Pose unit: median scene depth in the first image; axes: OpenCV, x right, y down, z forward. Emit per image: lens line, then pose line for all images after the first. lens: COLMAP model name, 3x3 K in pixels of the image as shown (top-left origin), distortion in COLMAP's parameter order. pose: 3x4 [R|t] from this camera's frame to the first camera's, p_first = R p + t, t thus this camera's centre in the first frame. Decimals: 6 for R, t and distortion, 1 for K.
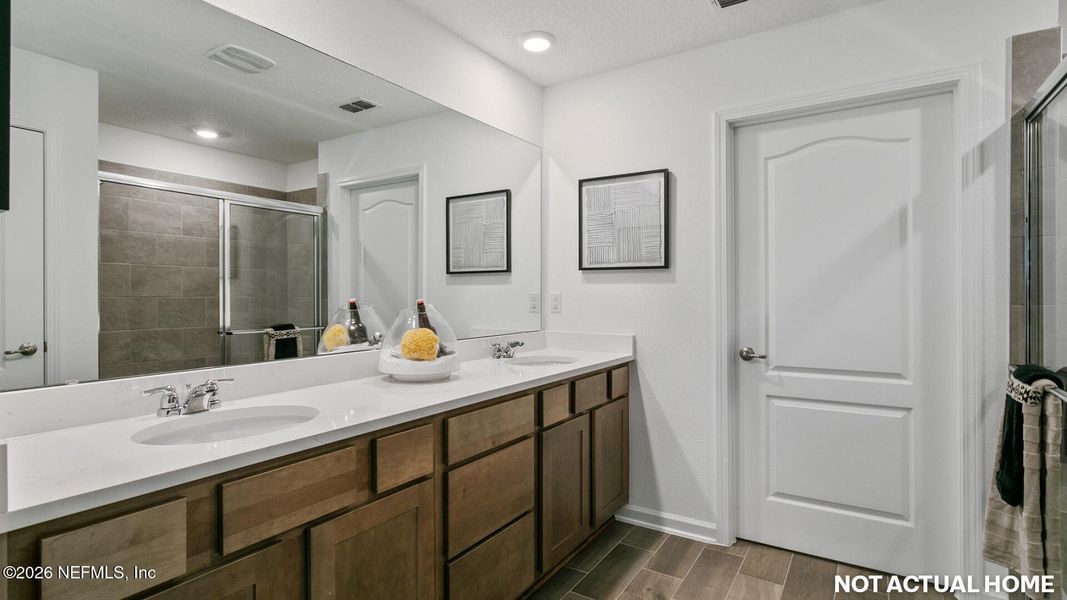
lens RADIAL K [[521.0, 0, 537.2], [0, 521.0, 276.2], [0, 0, 1]] dist [-0.003054, -0.001005]
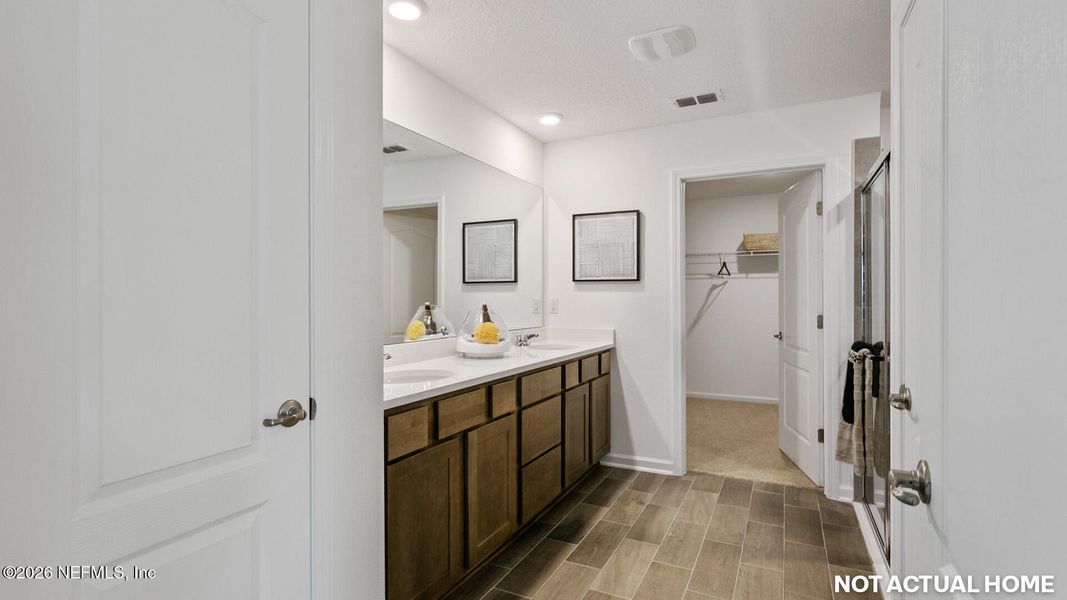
lens RADIAL K [[521.0, 0, 537.2], [0, 521.0, 276.2], [0, 0, 1]] dist [-0.003054, -0.001005]
pose [[0.992406, 0.005746, 0.122870, -0.238416], [-0.004432, 0.999930, -0.010965, -0.013911], [-0.122925, 0.010337, 0.992362, -0.438365]]
